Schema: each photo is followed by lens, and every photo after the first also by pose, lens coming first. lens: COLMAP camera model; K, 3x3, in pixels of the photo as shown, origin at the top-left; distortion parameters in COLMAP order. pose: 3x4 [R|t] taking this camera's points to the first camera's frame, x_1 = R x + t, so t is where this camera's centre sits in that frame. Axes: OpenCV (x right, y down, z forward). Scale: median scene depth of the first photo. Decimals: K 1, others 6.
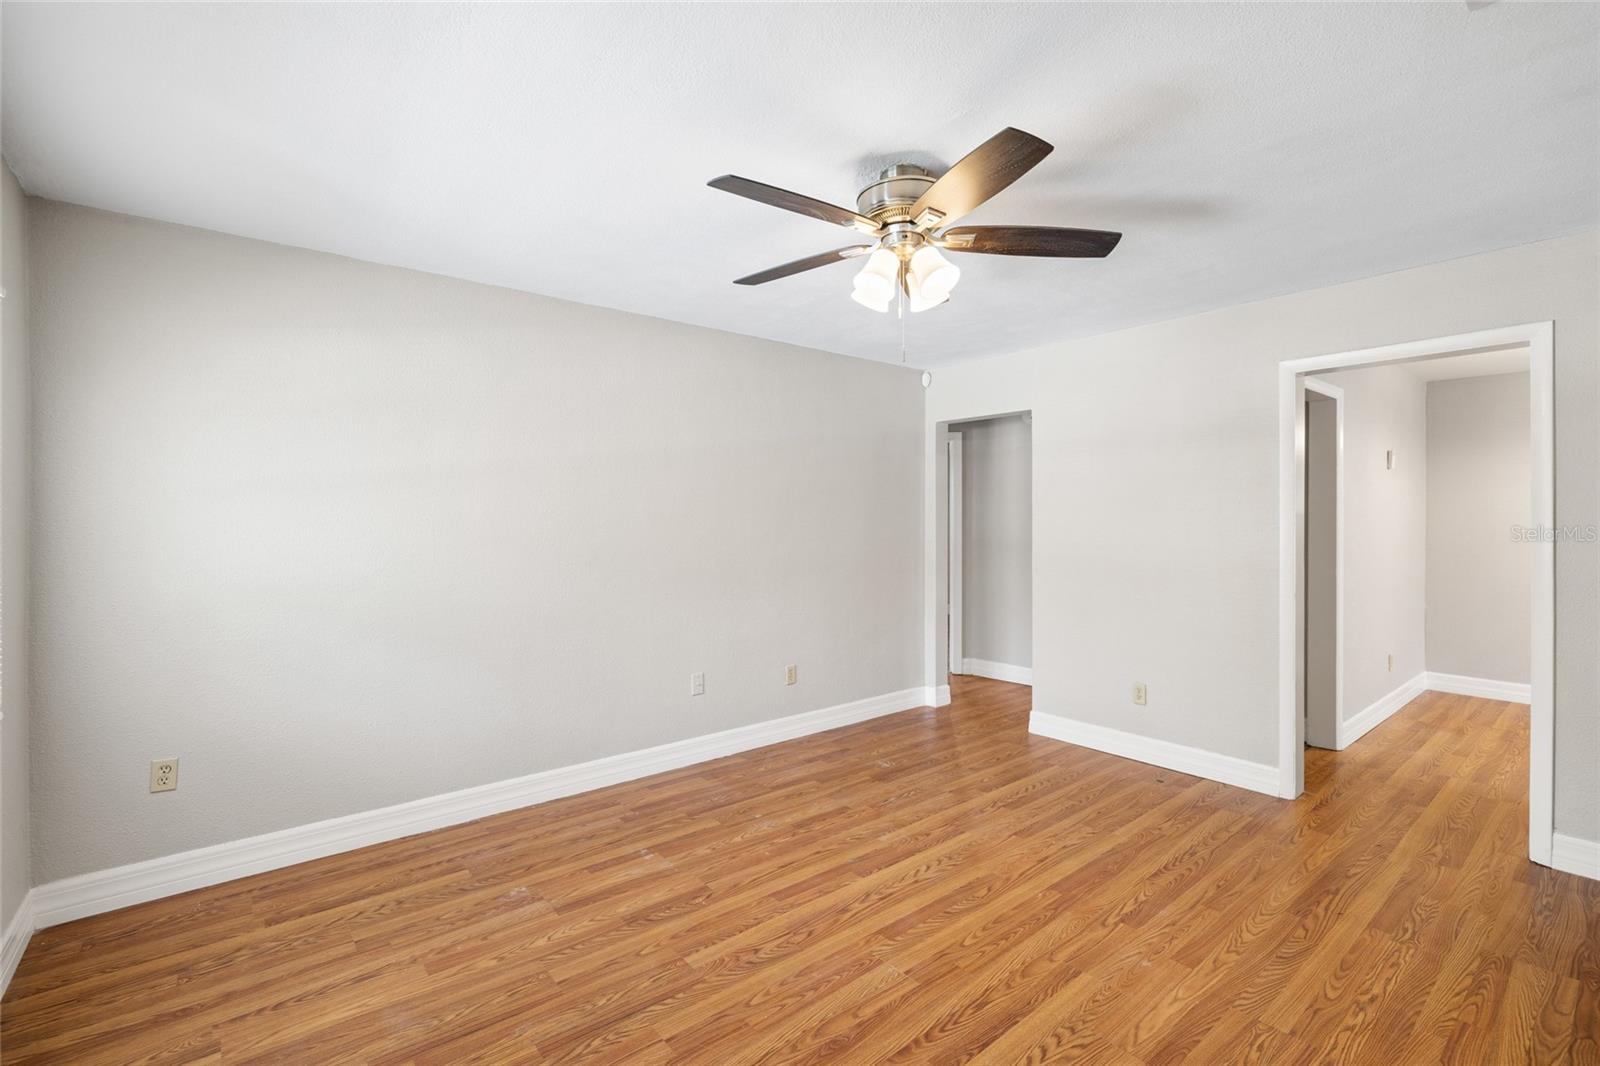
lens RADIAL K [[707.1, 0, 795.1], [0, 707.1, 540.2], [0, 0, 1]] dist [-0.007085, 0.001878]
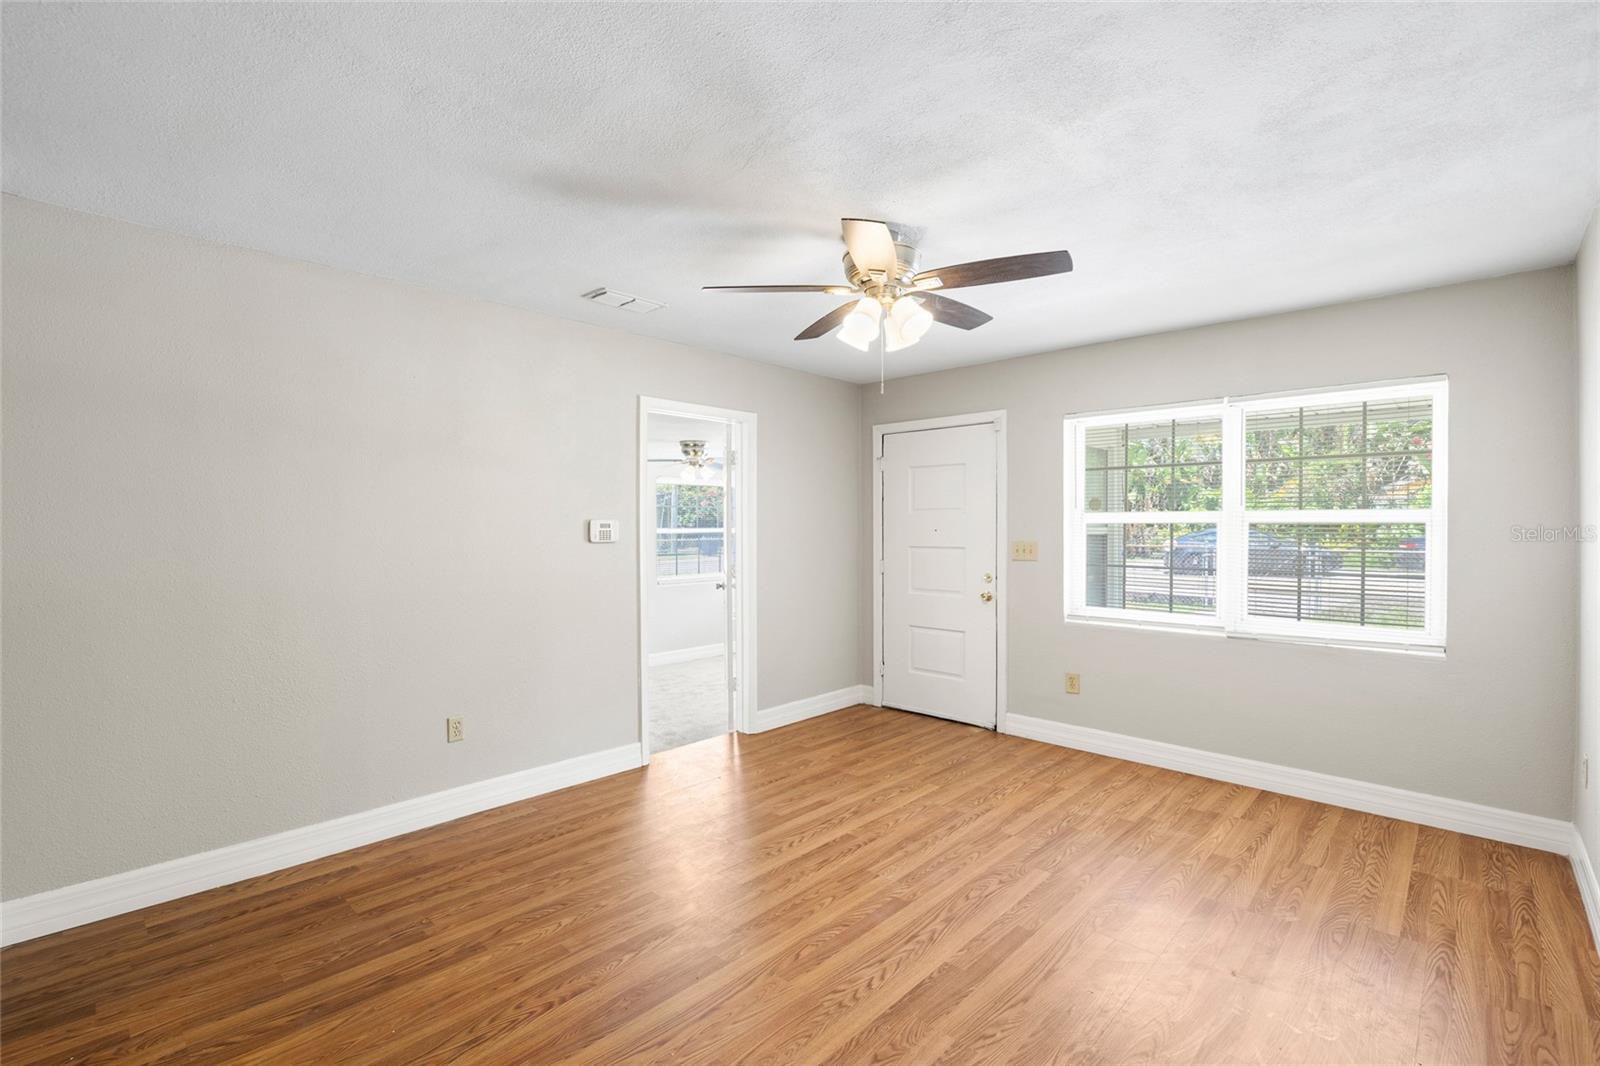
lens RADIAL K [[707.1, 0, 788.6], [0, 707.1, 540.4], [0, 0, 1]] dist [-0.007085, 0.001878]
pose [[-0.992779, 0.004928, -0.119855, 0.363595], [-0.000540, 0.998962, 0.045547, -0.048334], [0.119955, 0.045283, -0.991746, 1.720930]]
